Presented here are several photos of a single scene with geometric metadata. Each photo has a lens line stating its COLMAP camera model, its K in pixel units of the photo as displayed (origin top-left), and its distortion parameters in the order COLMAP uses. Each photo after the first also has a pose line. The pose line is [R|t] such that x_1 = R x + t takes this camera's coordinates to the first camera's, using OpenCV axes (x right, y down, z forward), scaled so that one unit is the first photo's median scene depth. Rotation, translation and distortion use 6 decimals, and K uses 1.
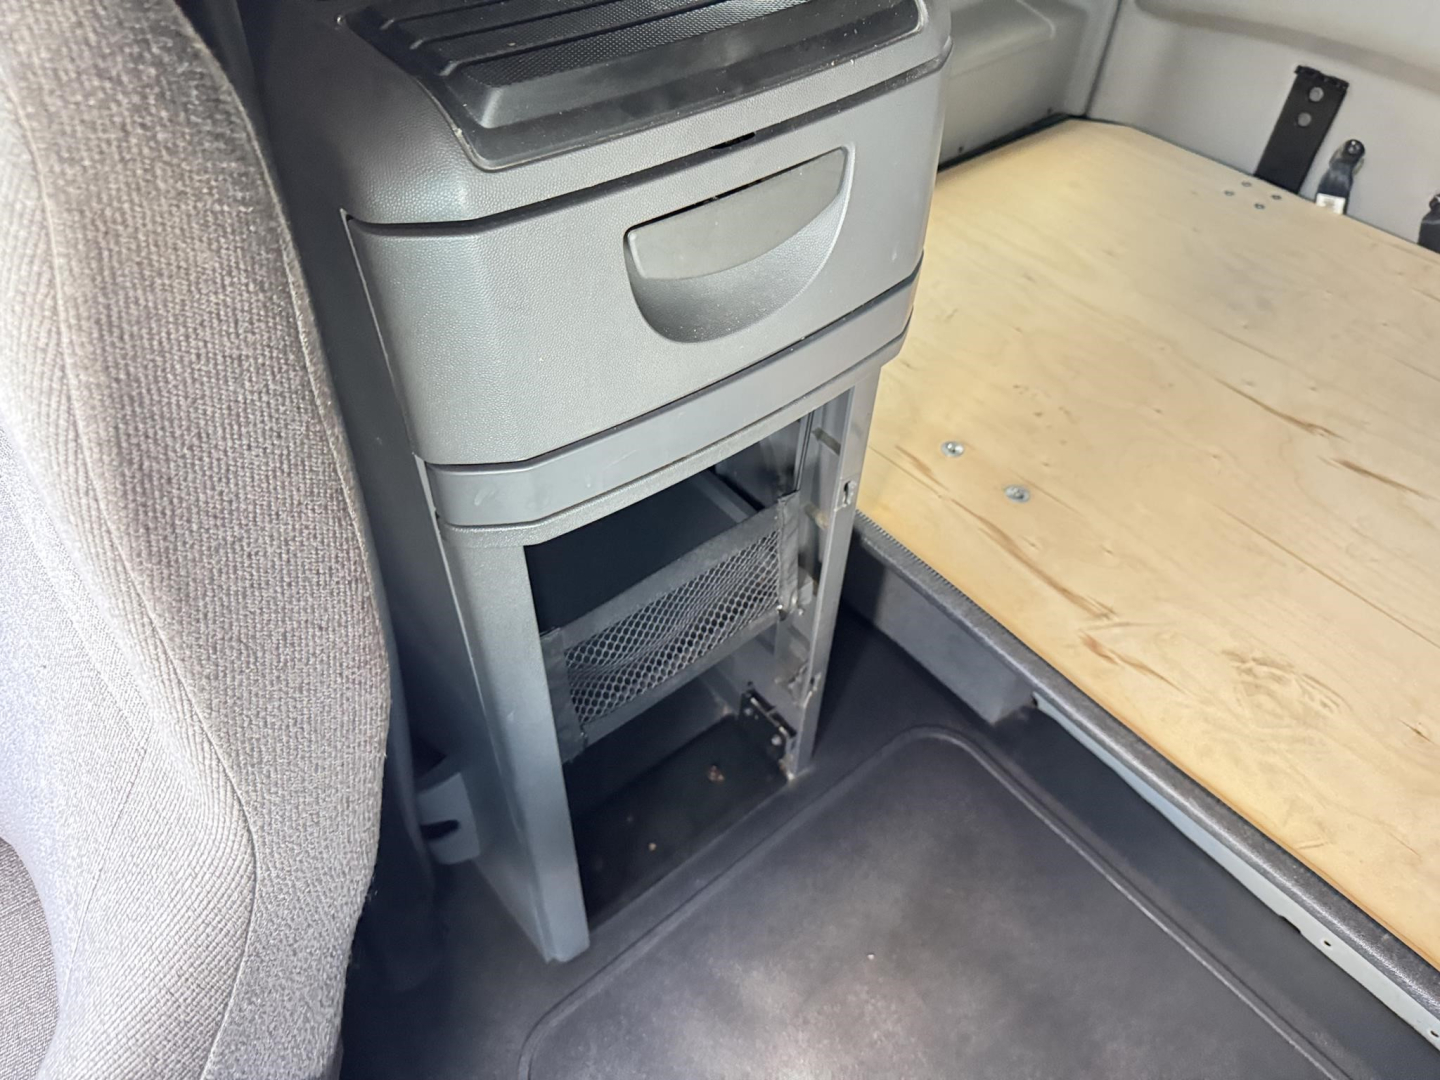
lens RADIAL K [[1052.1, 0, 722.4], [0, 1052.1, 552.2], [0, 0, 1]] dist [0.067331, 0.000663]
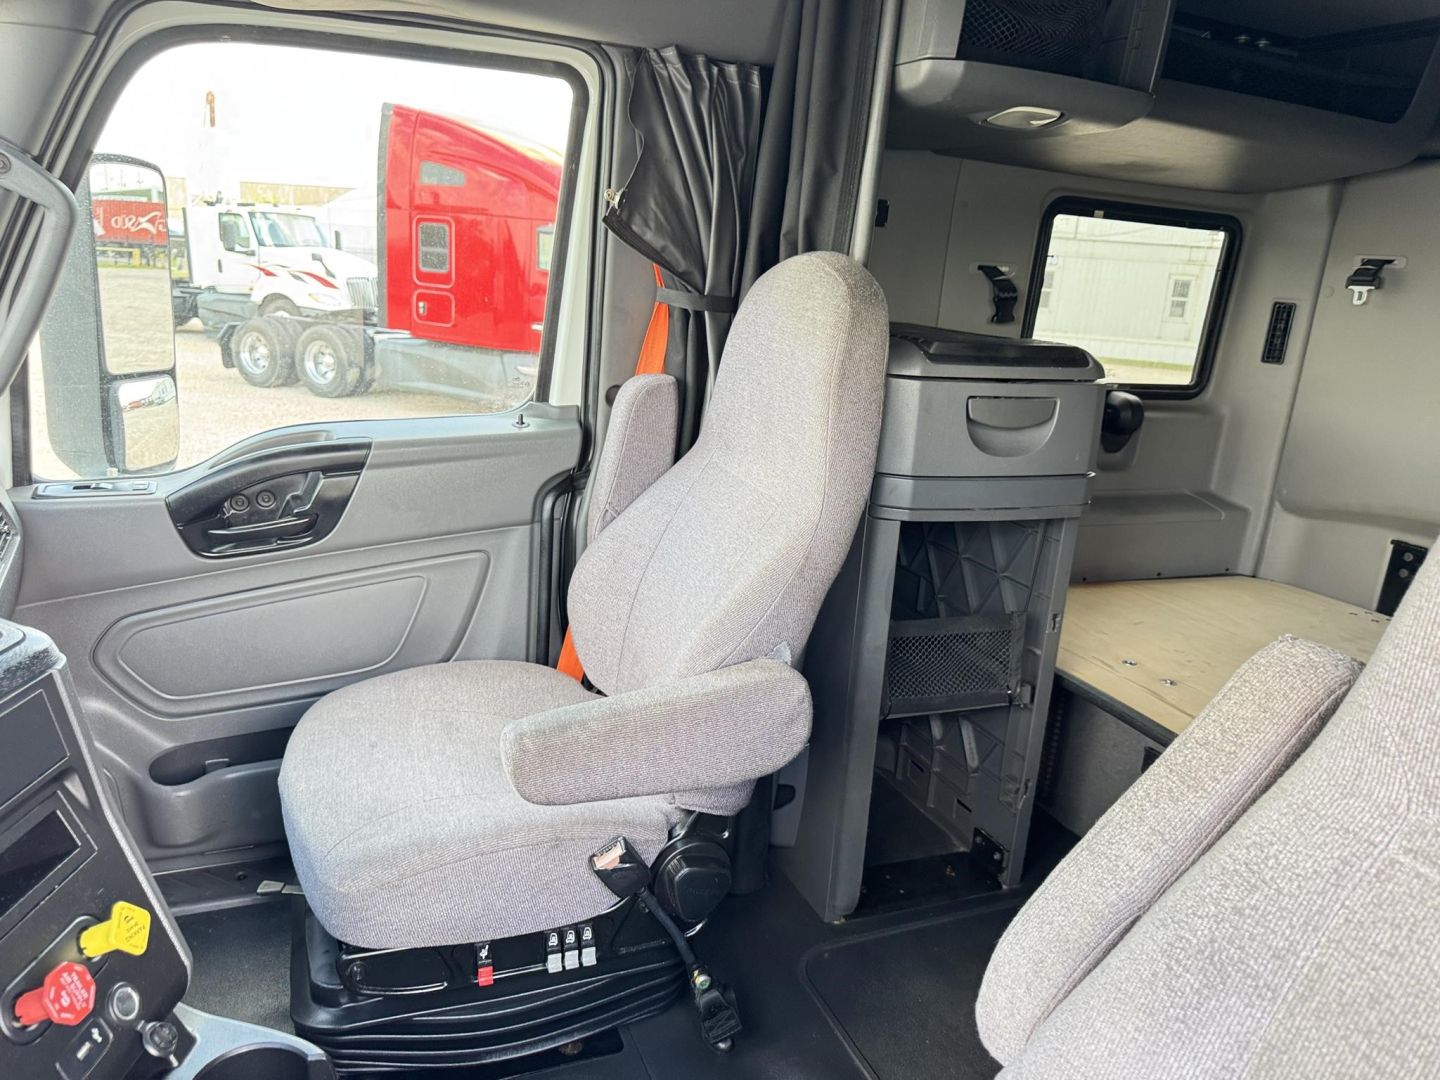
lens RADIAL K [[1052.1, 0, 722.4], [0, 1052.1, 552.2], [0, 0, 1]] dist [0.067331, 0.000663]
pose [[0.960832, 0.107465, -0.255446, 0.018694], [-0.224142, 0.843423, -0.488261, 0.690206], [0.162978, 0.526393, 0.834475, -0.546026]]
